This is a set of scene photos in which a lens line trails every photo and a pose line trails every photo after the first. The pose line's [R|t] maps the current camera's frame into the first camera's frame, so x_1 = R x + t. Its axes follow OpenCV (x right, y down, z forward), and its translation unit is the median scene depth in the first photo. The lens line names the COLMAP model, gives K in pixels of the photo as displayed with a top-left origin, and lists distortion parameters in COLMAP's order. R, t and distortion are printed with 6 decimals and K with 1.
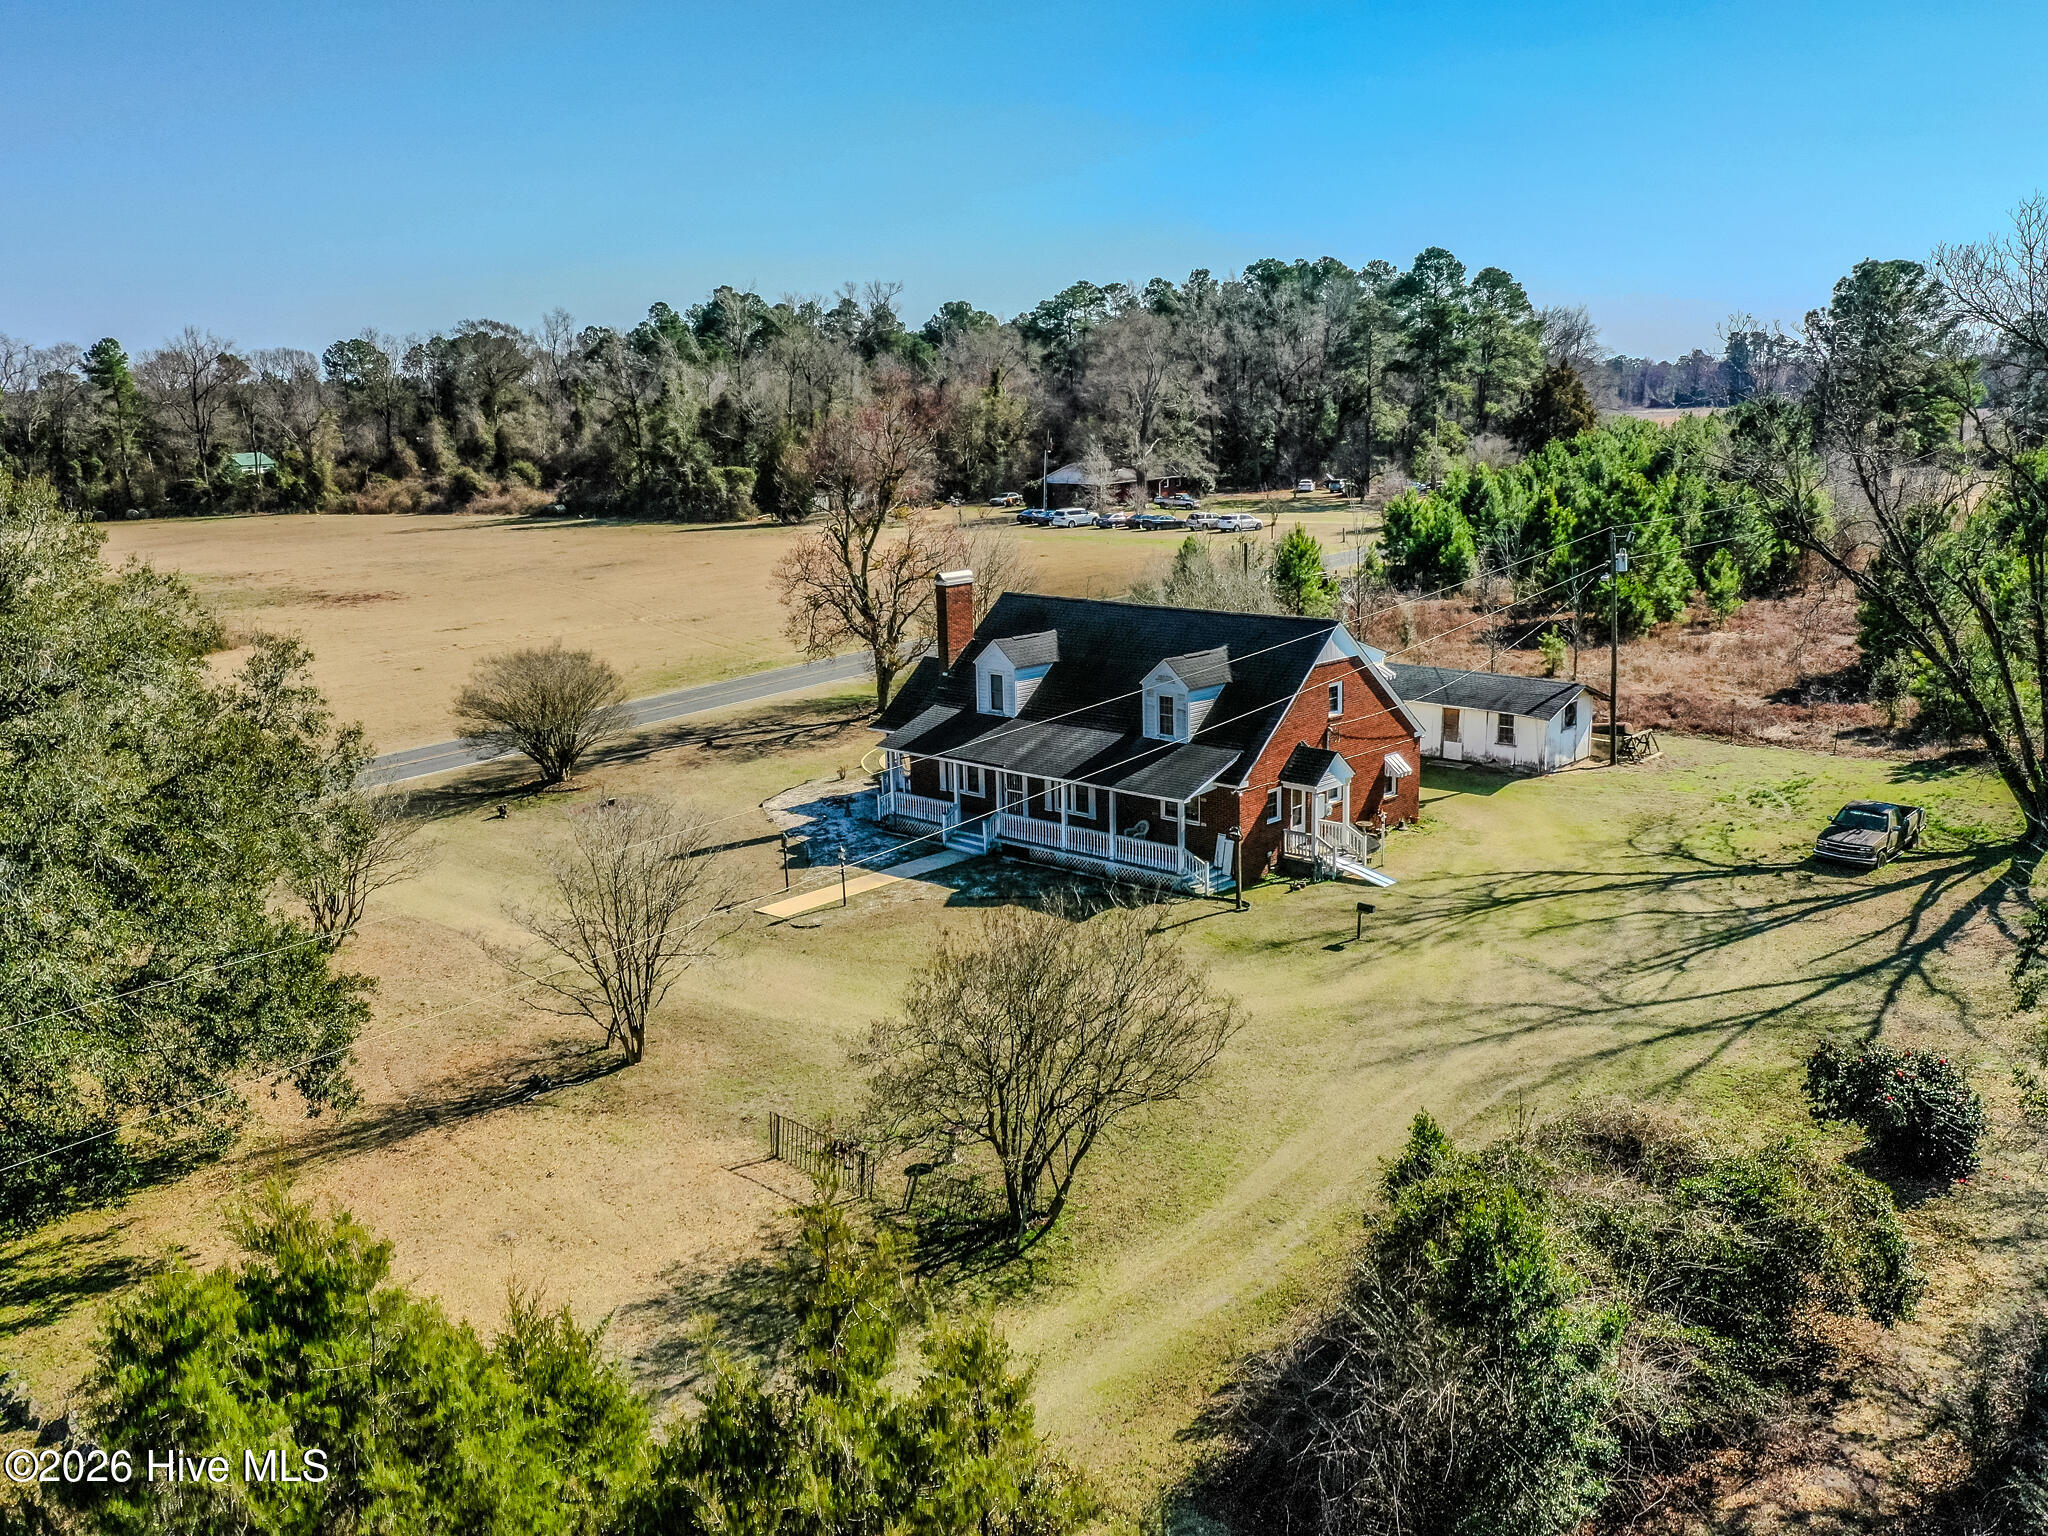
lens RADIAL K [[1699.0, 0, 1024.0], [0, 1699.0, 768.0], [0, 0, 1]] dist [0.001493, 0.000419]
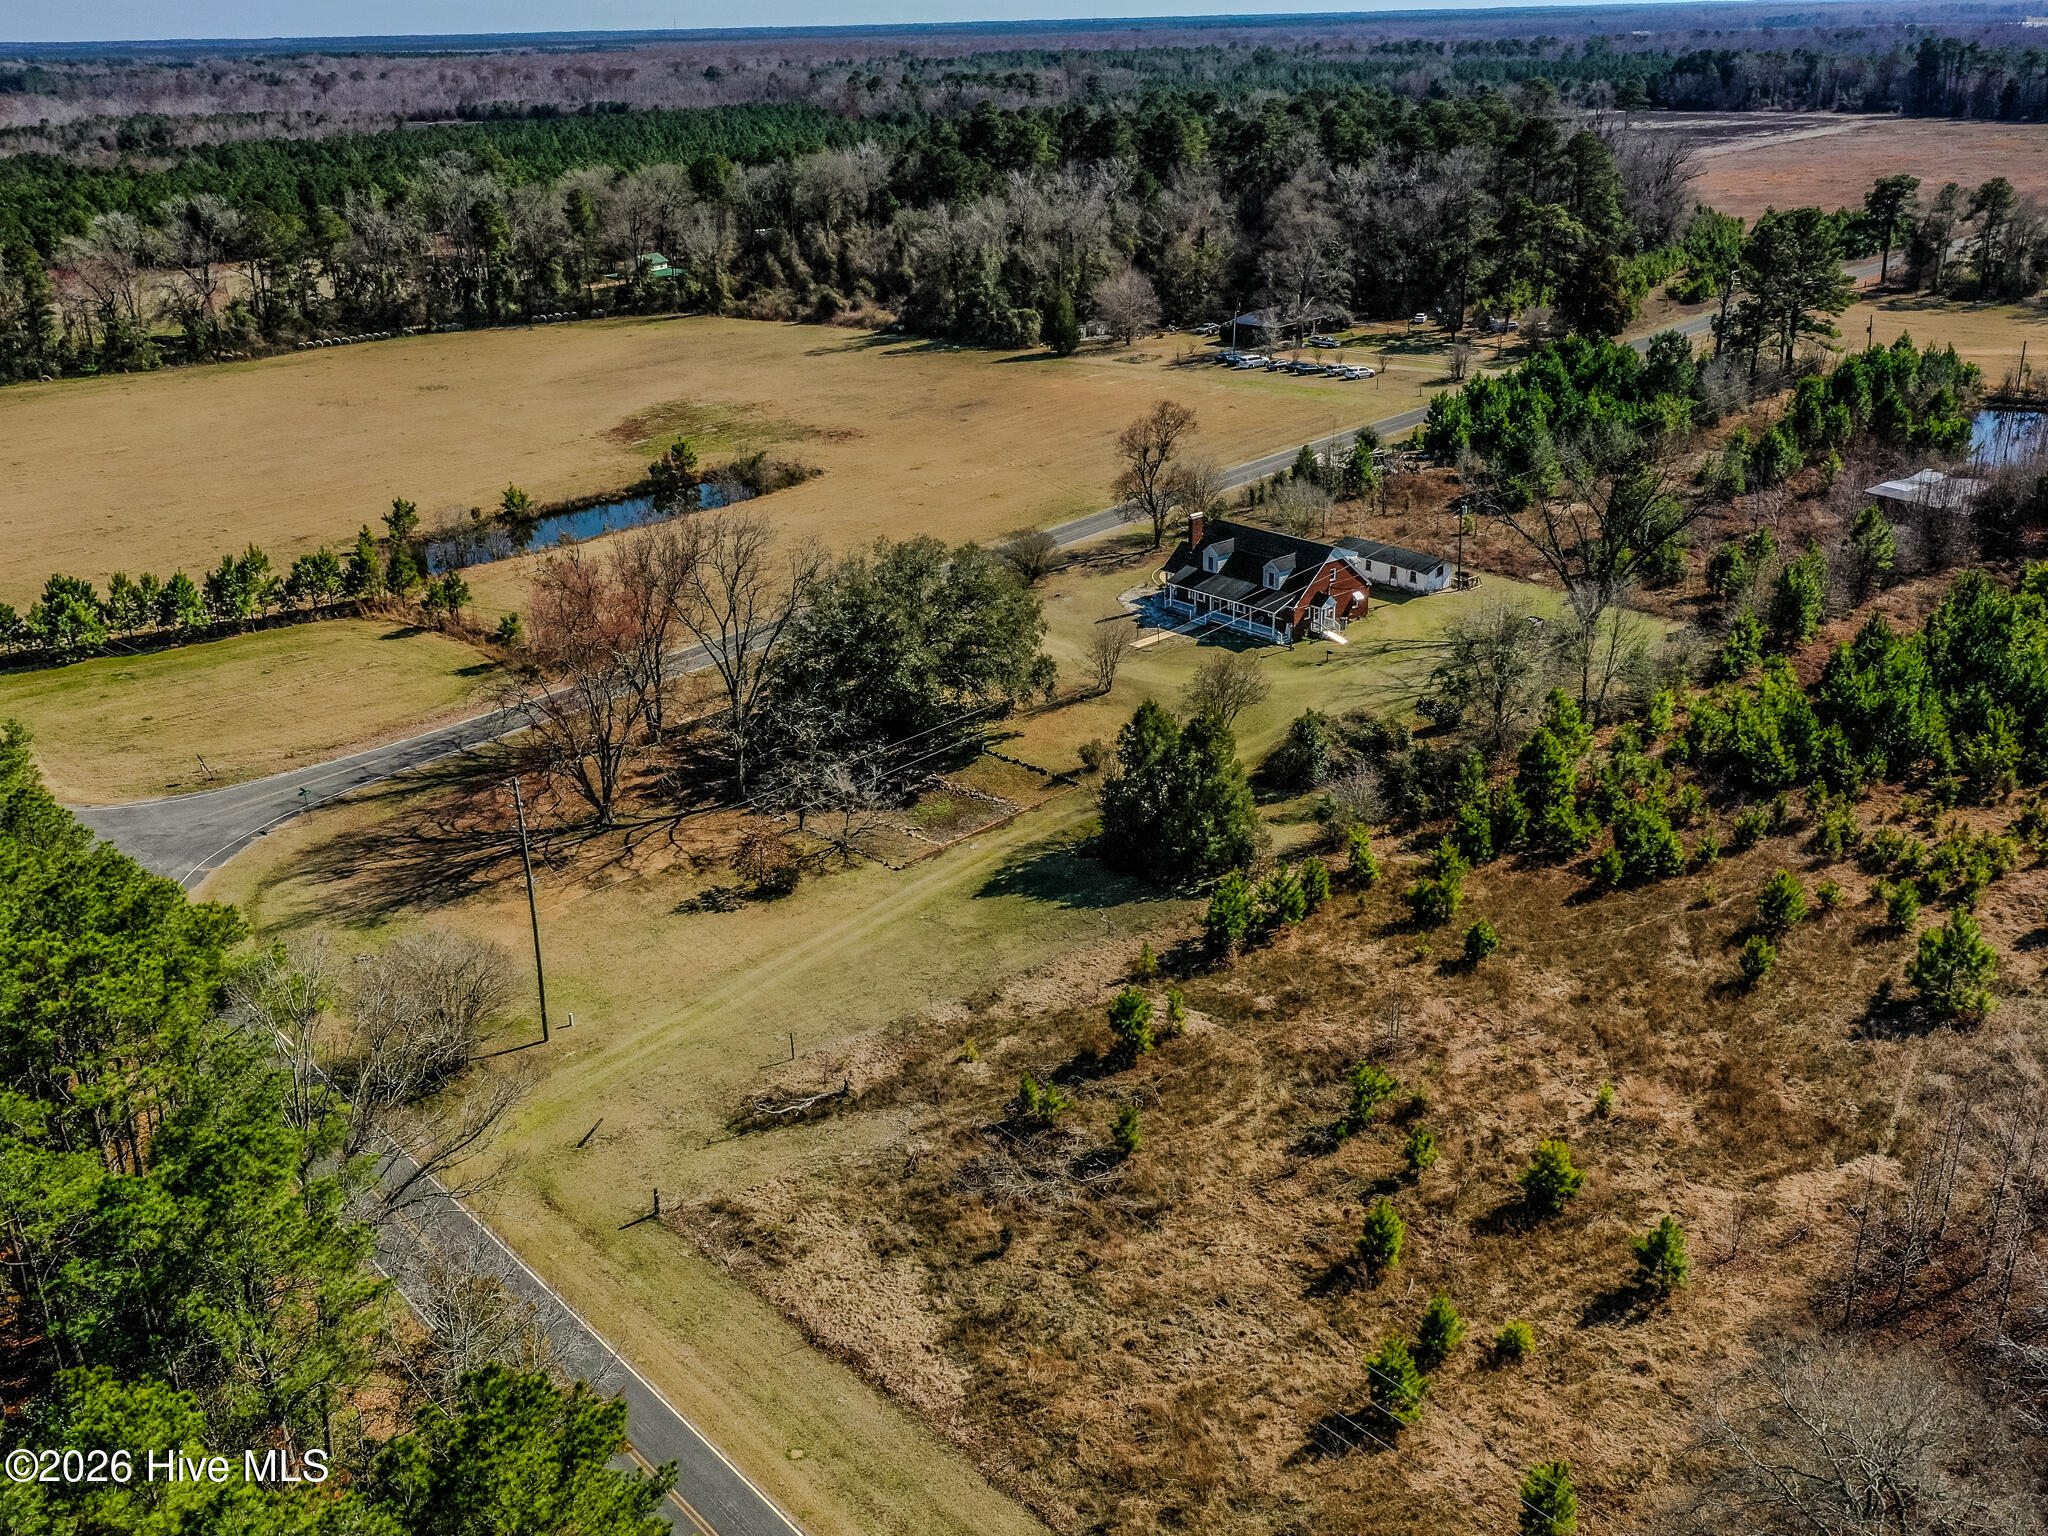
lens RADIAL K [[1699.0, 0, 1024.0], [0, 1699.0, 768.0], [0, 0, 1]] dist [0.001493, 0.000419]
pose [[0.994559, 0.041023, -0.095758, -0.029839], [-0.021409, 0.980066, 0.197514, -0.190766], [0.101952, -0.194389, 0.975612, -1.301694]]
